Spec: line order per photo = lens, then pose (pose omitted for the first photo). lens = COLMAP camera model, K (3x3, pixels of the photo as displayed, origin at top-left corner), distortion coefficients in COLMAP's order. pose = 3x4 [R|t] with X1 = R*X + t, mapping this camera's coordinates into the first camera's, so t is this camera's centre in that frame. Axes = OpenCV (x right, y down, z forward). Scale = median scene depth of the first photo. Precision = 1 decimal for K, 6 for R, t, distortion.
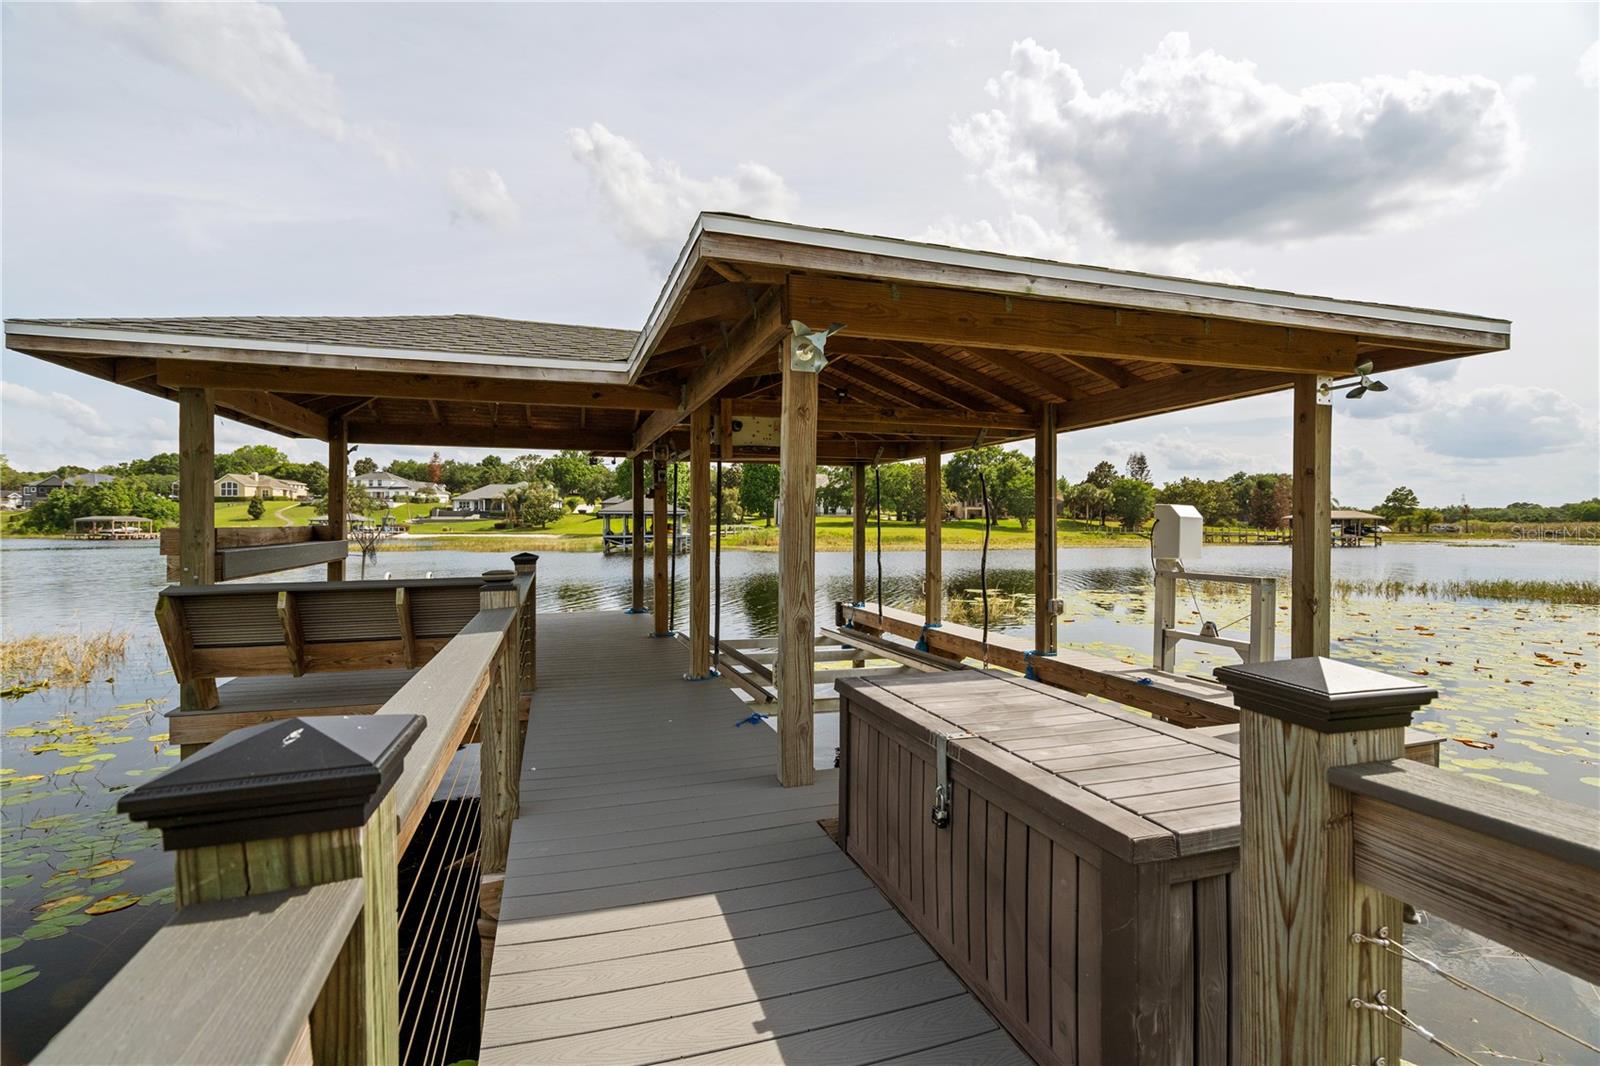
lens RADIAL K [[734.3, 0, 790.7], [0, 734.3, 528.1], [0, 0, 1]] dist [0.000611, -0.000226]
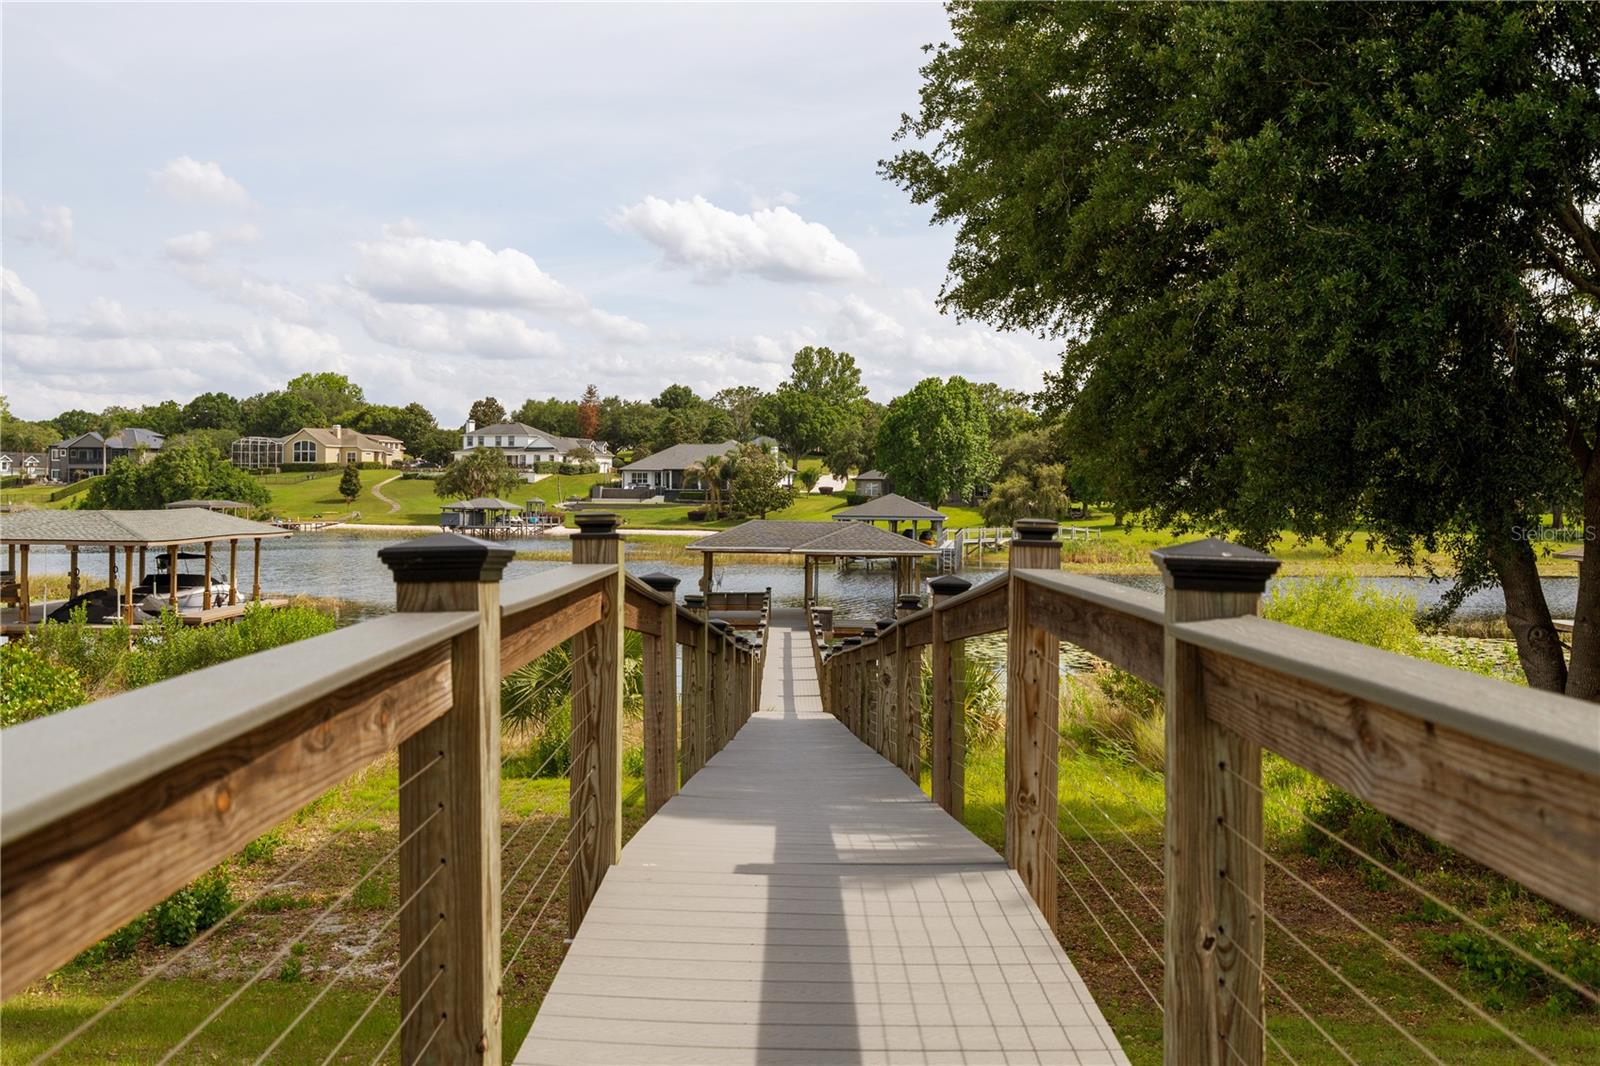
lens RADIAL K [[1601.6, 0, 802.7], [0, 1601.6, 489.5], [0, 0, 1]] dist [0.001303, 0.000000]
pose [[0.955999, 0.008366, -0.293250, 0.079330], [-0.011130, 0.999908, -0.007755, -0.014439], [0.293158, 0.010678, 0.956004, -0.244409]]
